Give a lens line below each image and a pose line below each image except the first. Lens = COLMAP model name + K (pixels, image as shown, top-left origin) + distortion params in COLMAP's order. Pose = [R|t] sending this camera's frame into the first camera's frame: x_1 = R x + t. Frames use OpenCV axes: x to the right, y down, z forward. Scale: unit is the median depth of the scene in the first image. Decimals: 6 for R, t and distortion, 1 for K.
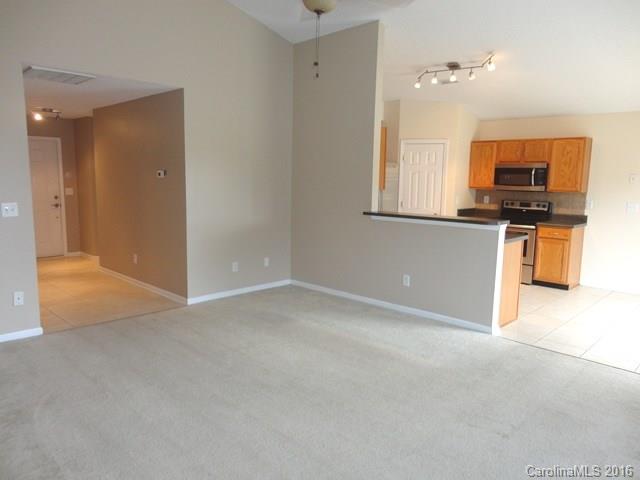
lens RADIAL K [[467.3, 0, 320.0], [0, 467.3, 240.0], [0, 0, 1]] dist [-0.019386, 0.016599]
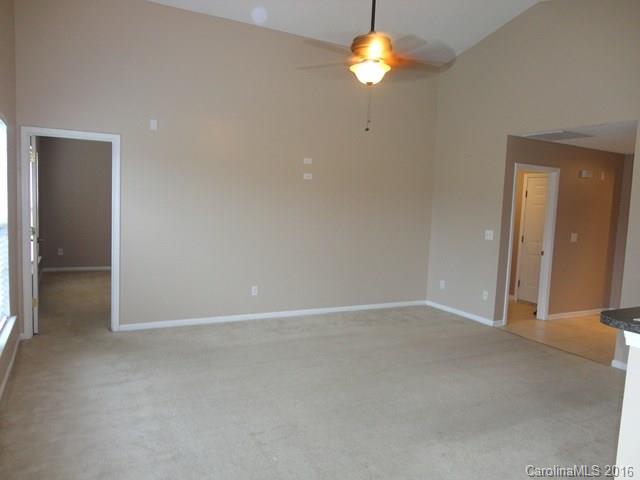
lens RADIAL K [[467.3, 0, 320.0], [0, 467.3, 240.0], [0, 0, 1]] dist [-0.019386, 0.016599]
pose [[-0.299790, 0.052954, -0.952534, 1.389974], [-0.180989, 0.977168, 0.111286, -0.176953], [0.936680, 0.205761, -0.283361, 1.384251]]
